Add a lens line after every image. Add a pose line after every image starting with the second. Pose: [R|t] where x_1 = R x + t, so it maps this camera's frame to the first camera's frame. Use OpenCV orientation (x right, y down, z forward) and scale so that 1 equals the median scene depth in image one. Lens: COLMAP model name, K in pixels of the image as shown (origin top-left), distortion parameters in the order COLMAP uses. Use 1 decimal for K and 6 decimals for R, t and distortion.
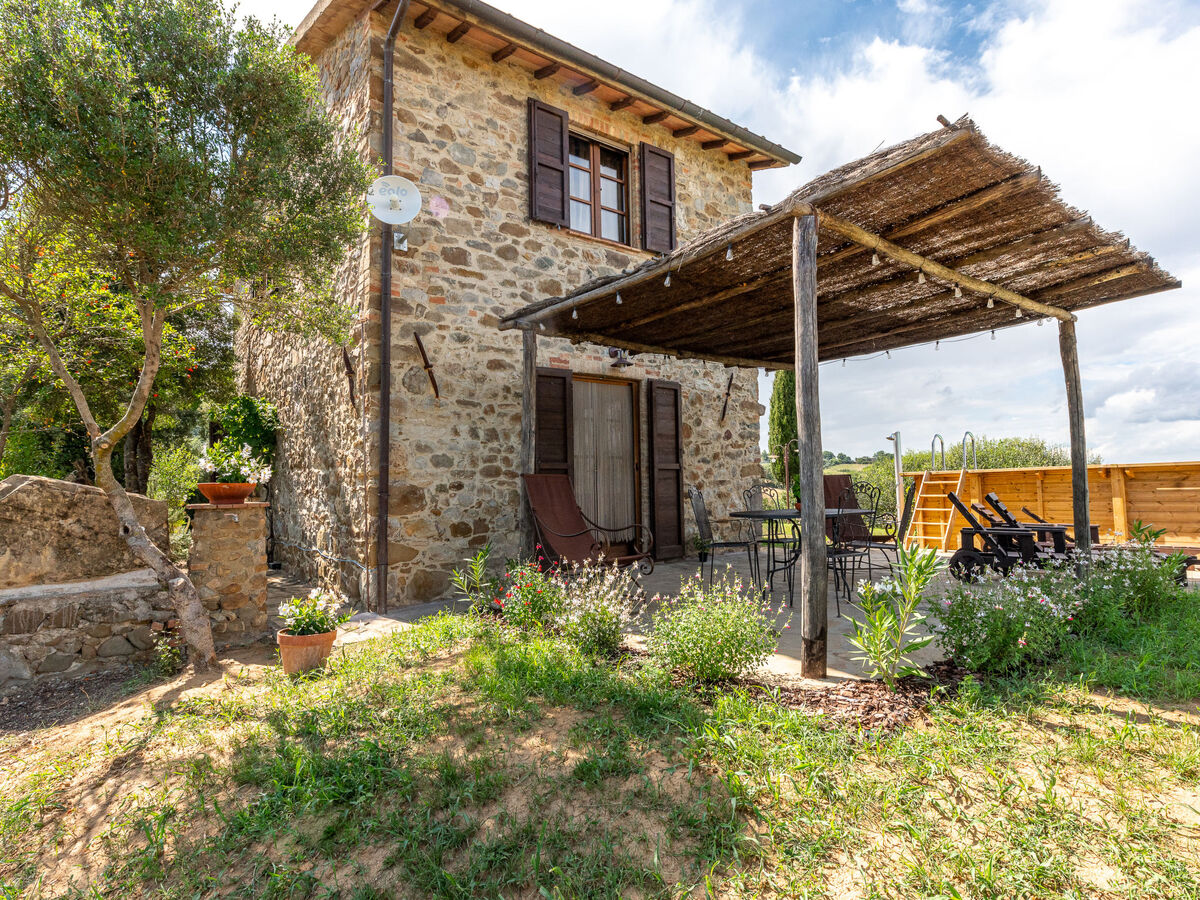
lens RADIAL K [[648.1, 0, 595.4], [0, 648.1, 452.4], [0, 0, 1]] dist [0.004849, 0.001020]
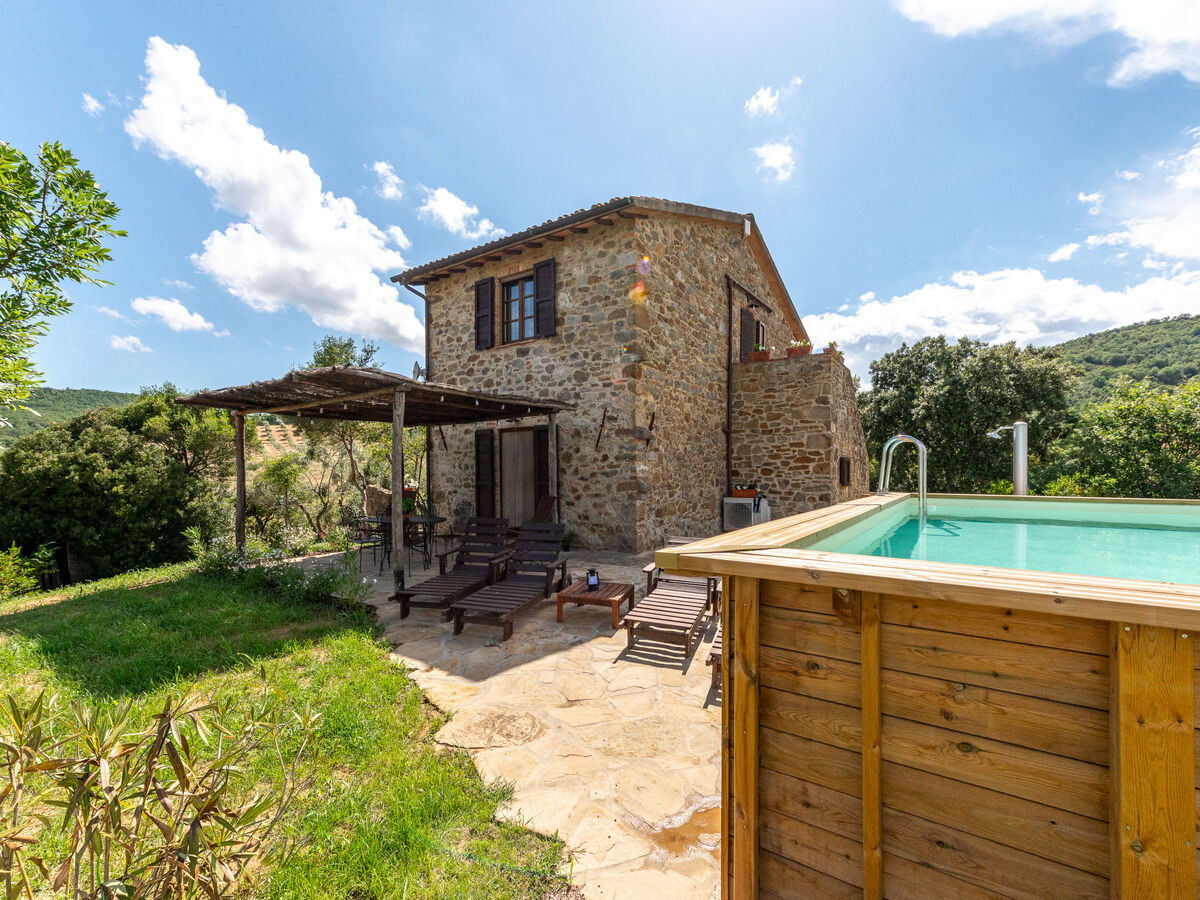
lens RADIAL K [[537.3, 0, 584.9], [0, 537.3, 482.0], [0, 0, 1]] dist [0.000897, 0.000068]
pose [[0.305441, 0.037004, -0.951492, 1.538628], [0.058018, 0.996665, 0.057385, -0.055226], [0.950442, -0.072731, 0.302275, 0.835923]]
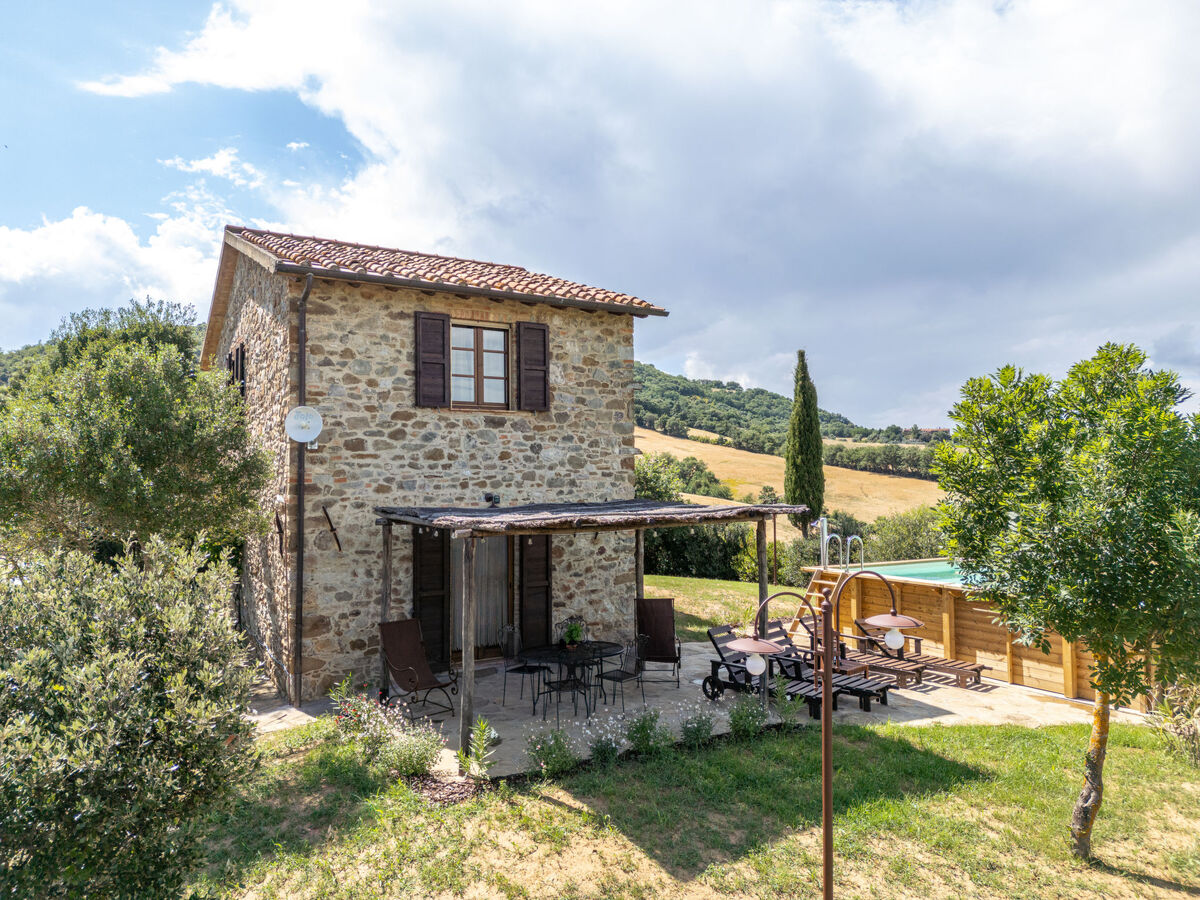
lens RADIAL K [[857.4, 0, 600.0], [0, 857.4, 450.0], [0, 0, 1]] dist [0.091422, -0.093833]
pose [[0.993927, 0.007670, -0.109775, 0.484978], [-0.003583, 0.999295, 0.037381, -0.351982], [0.109984, -0.036760, 0.993253, -0.733605]]
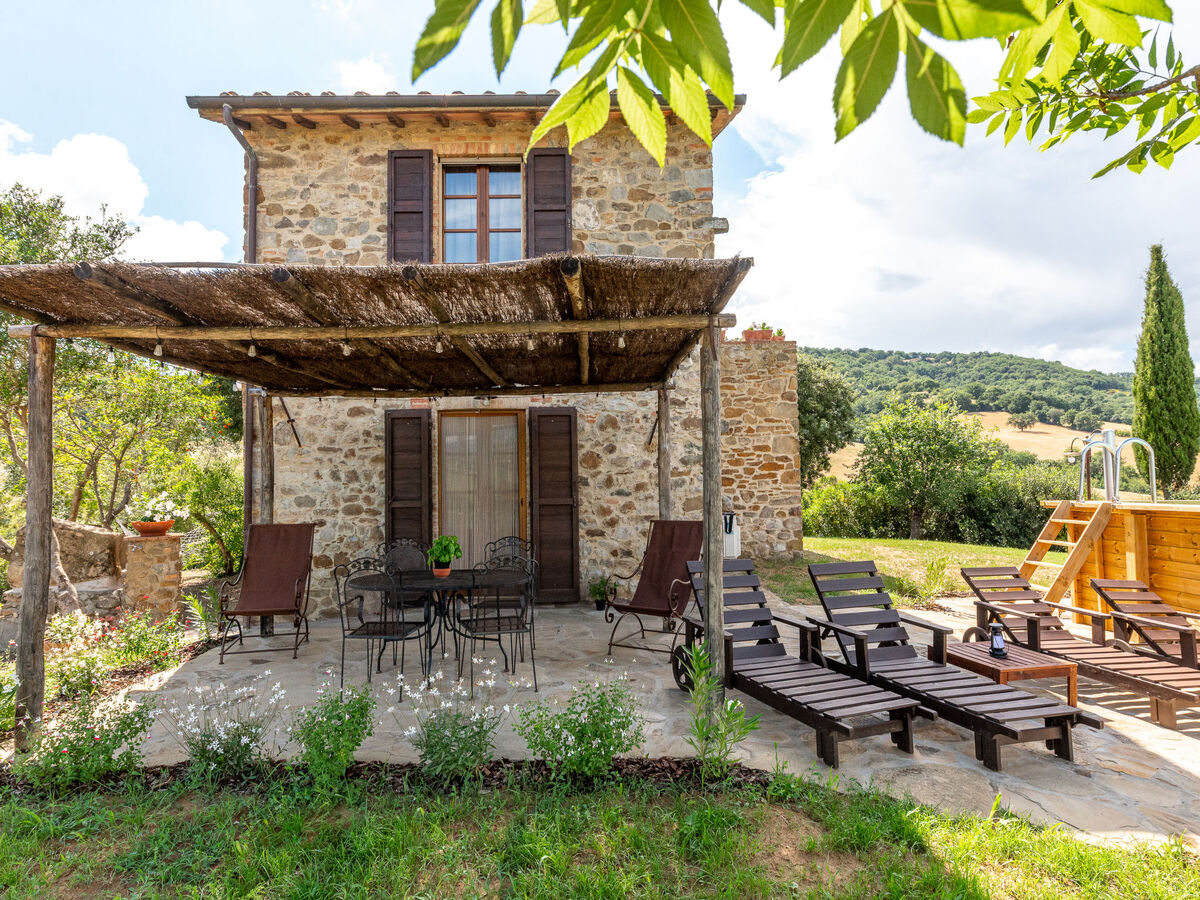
lens RADIAL K [[705.5, 0, 600.0], [0, 705.5, 450.0], [0, 0, 1]] dist [0.006041, 0.001829]
pose [[0.802317, -0.017228, -0.596649, 0.886601], [0.034782, 0.999234, 0.017920, -0.078163], [0.595884, -0.035130, 0.802302, 0.289022]]
